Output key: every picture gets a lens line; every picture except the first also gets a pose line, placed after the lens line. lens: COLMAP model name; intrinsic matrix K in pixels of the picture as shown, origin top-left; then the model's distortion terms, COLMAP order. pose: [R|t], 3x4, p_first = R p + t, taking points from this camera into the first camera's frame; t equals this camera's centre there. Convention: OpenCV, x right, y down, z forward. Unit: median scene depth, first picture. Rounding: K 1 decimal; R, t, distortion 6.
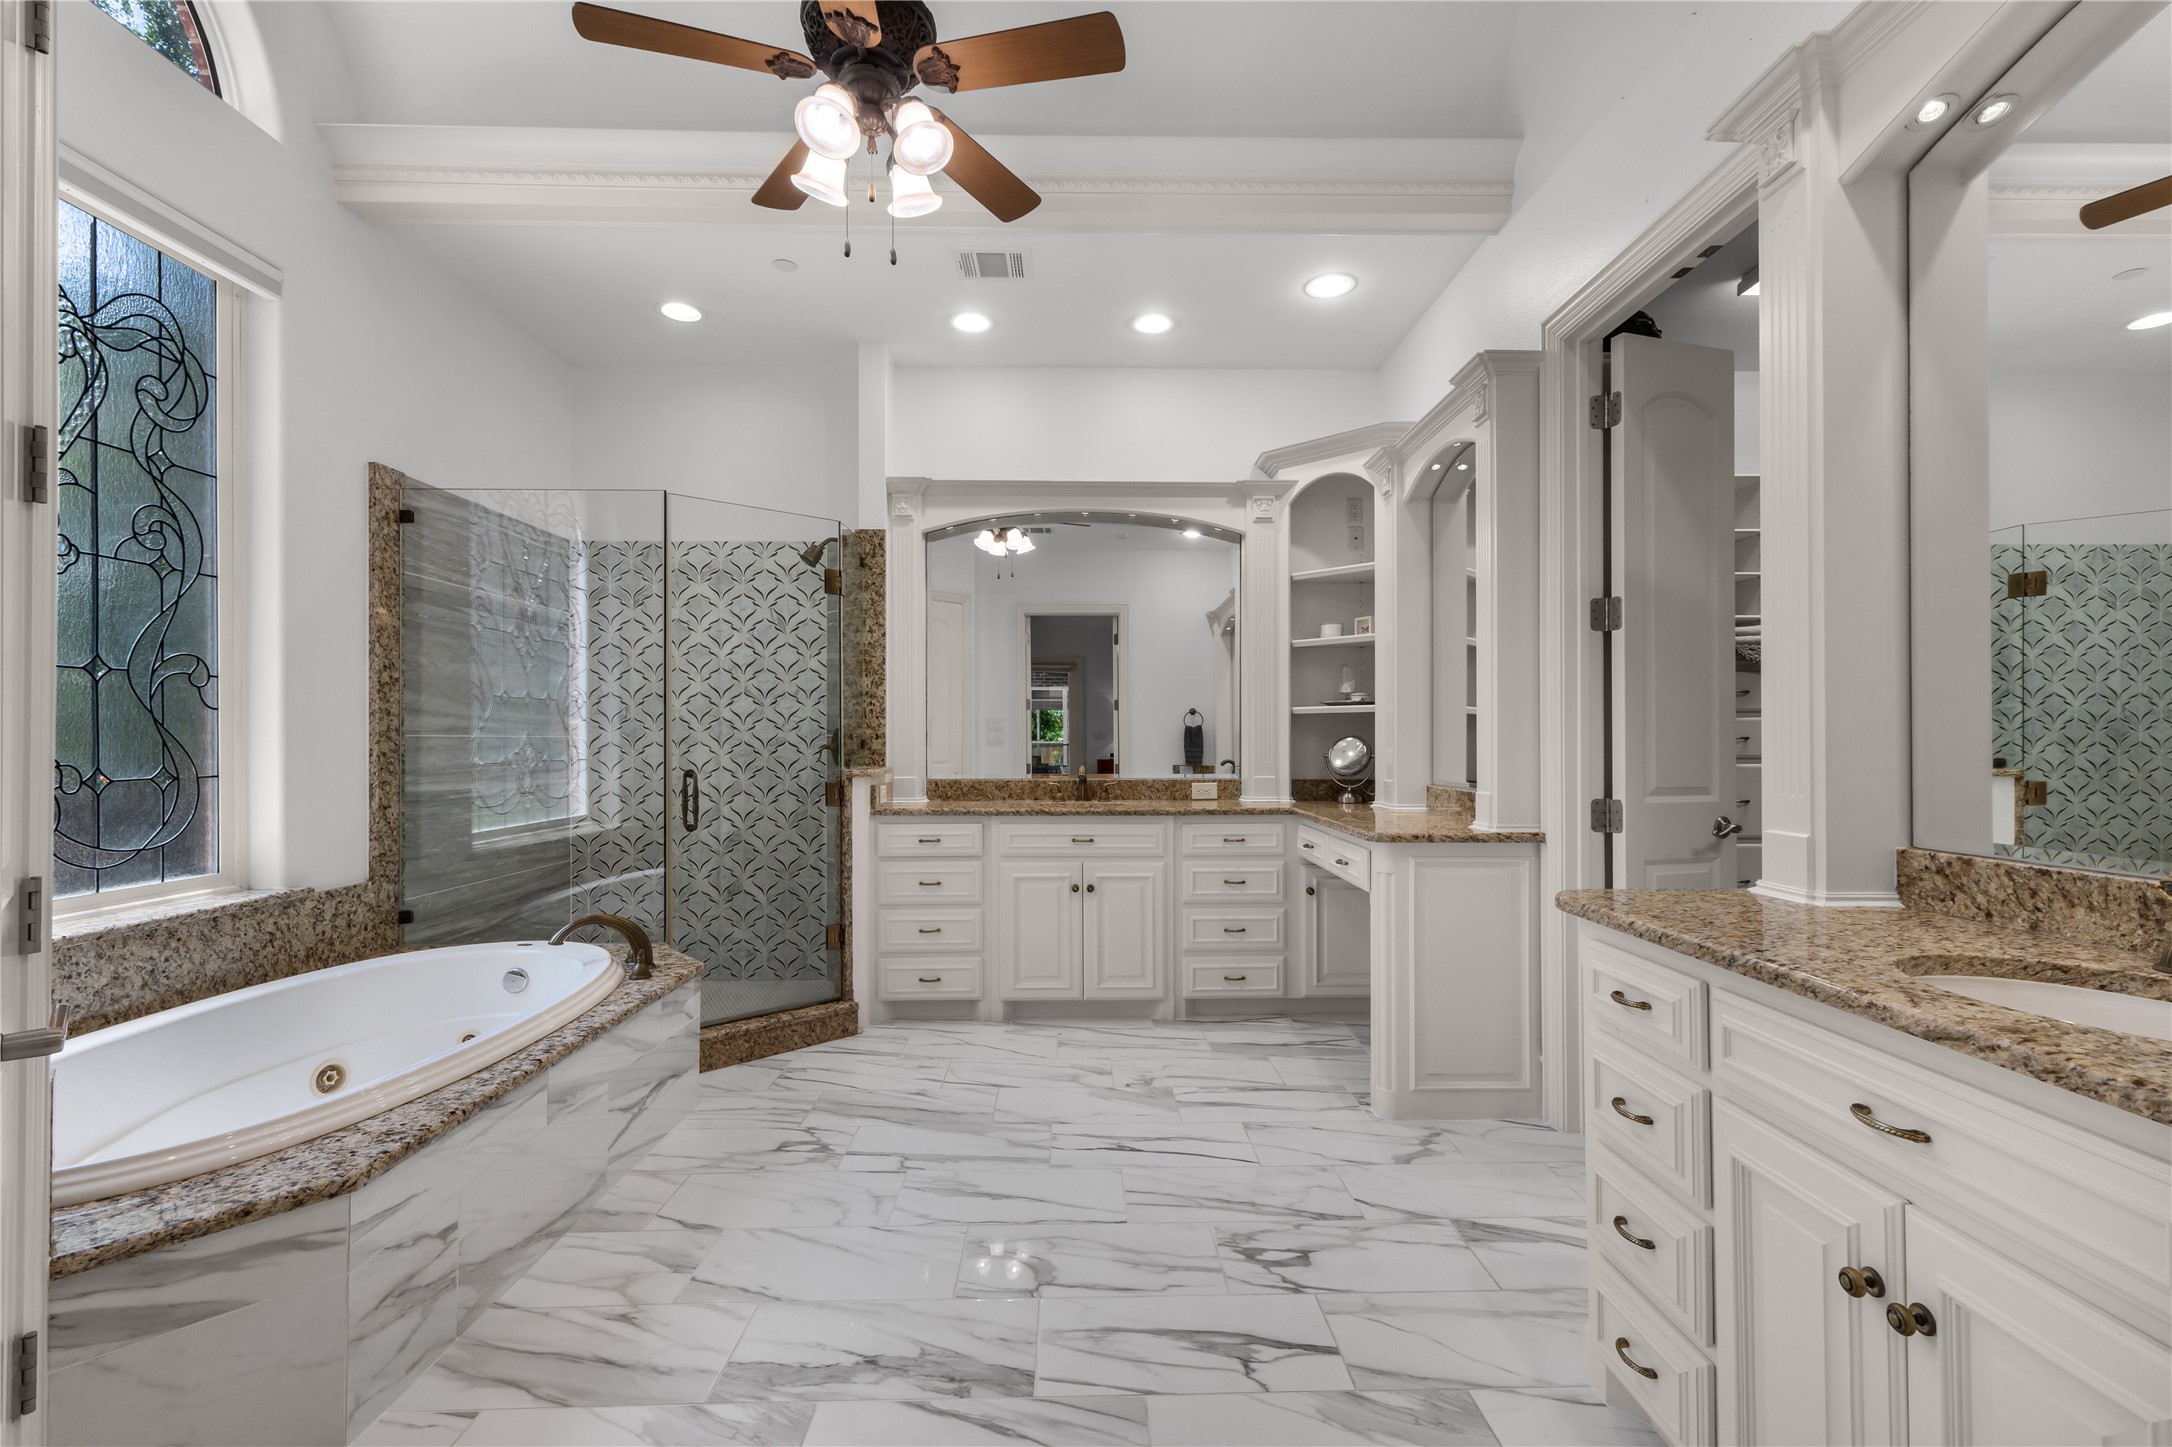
lens RADIAL K [[926.2, 0, 1097.1], [0, 926.2, 735.7], [0, 0, 1]] dist [0.000650, 0.000189]
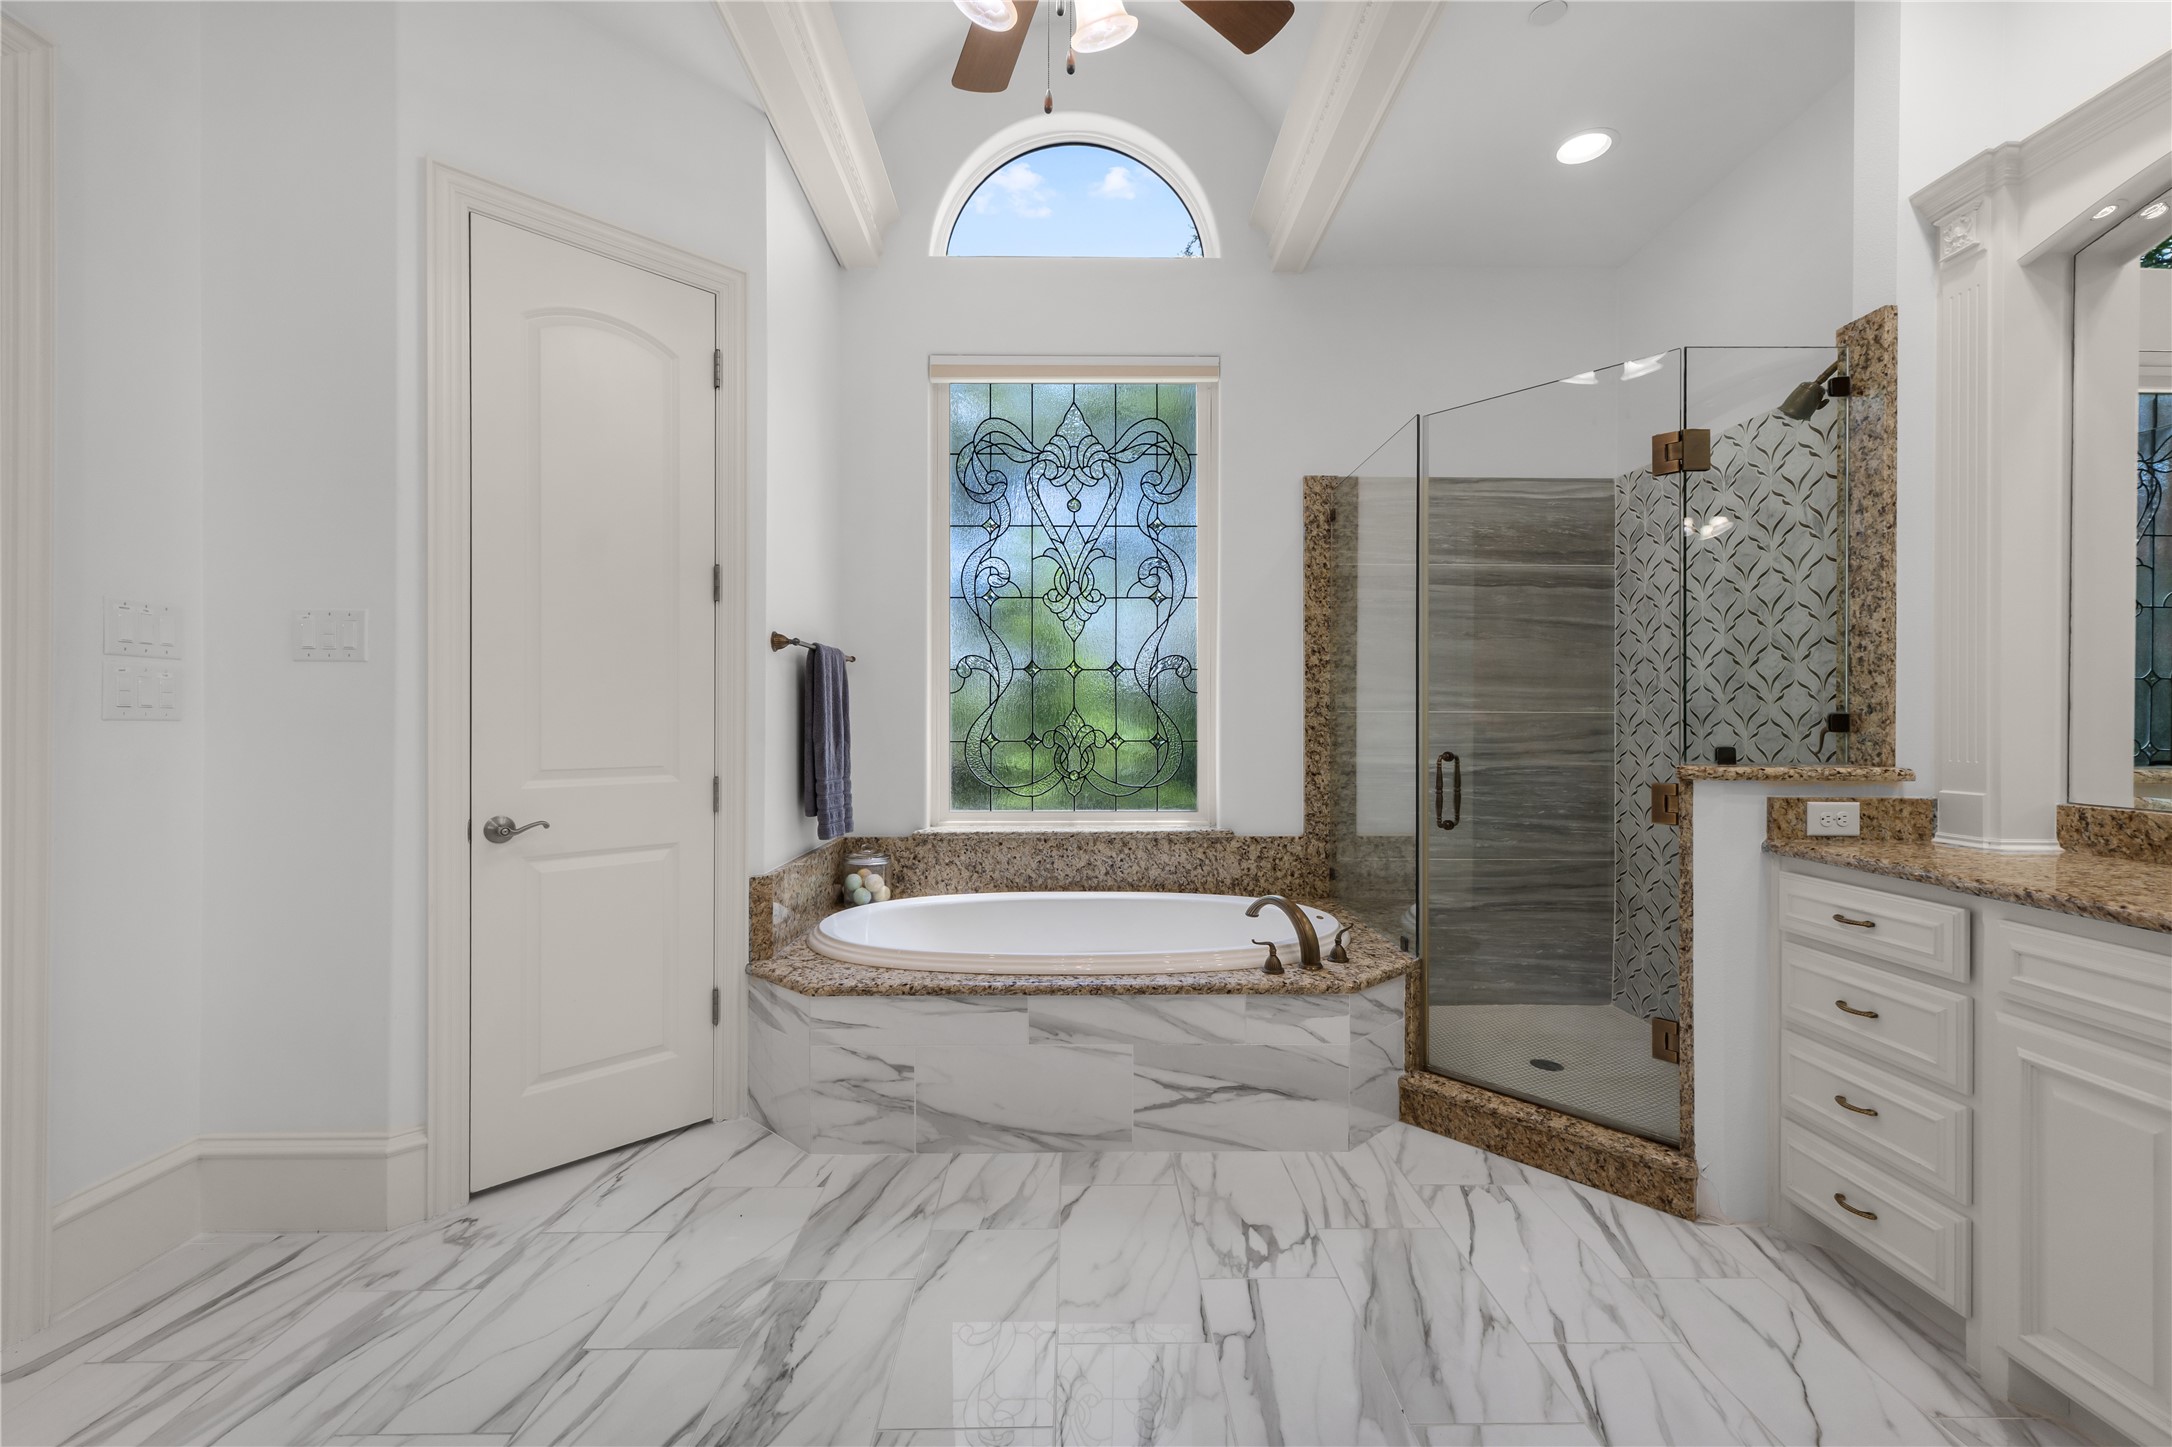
lens RADIAL K [[925.1, 0, 1086.0], [0, 925.1, 723.5], [0, 0, 1]] dist [0.004292, 0.000302]
pose [[-0.011927, 0.007061, -0.999904, 0.335344], [0.000544, 0.999975, 0.007055, 0.005905], [0.999929, -0.000460, -0.011931, 0.645404]]
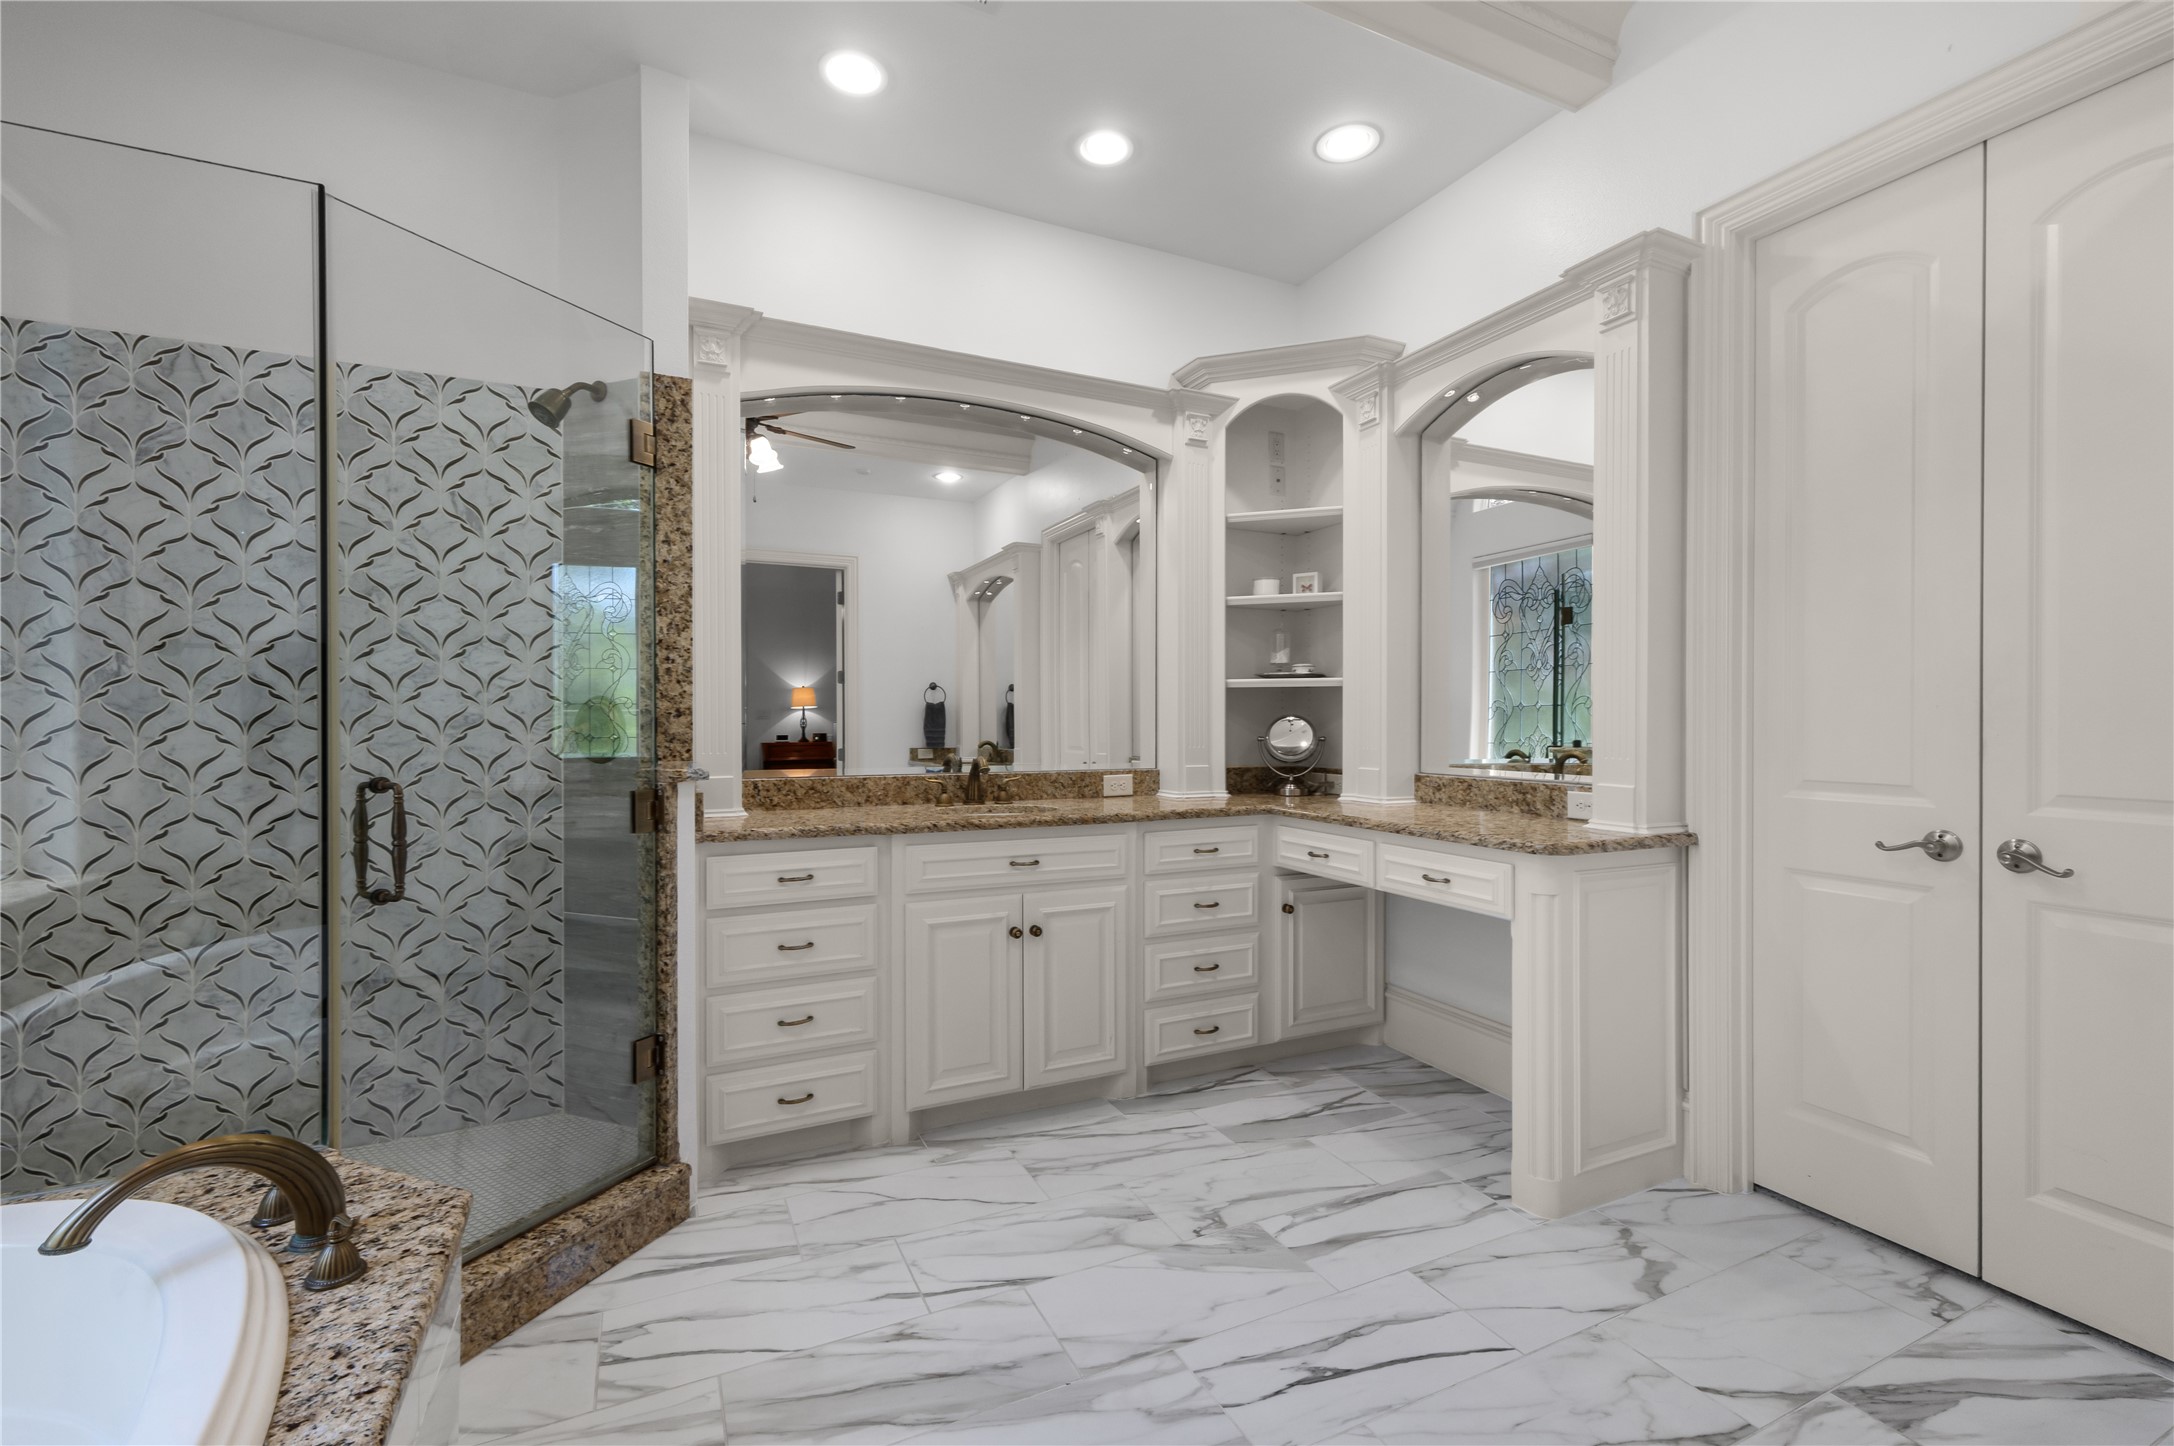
lens RADIAL K [[926.0, 0, 1087.0], [0, 926.0, 723.0], [0, 0, 1]] dist [0.004292, 0.000302]
pose [[0.912798, 0.000376, 0.408411, -0.276412], [-0.003804, 0.999964, 0.007582, 0.002172], [-0.408393, -0.008475, 0.912767, 0.370534]]
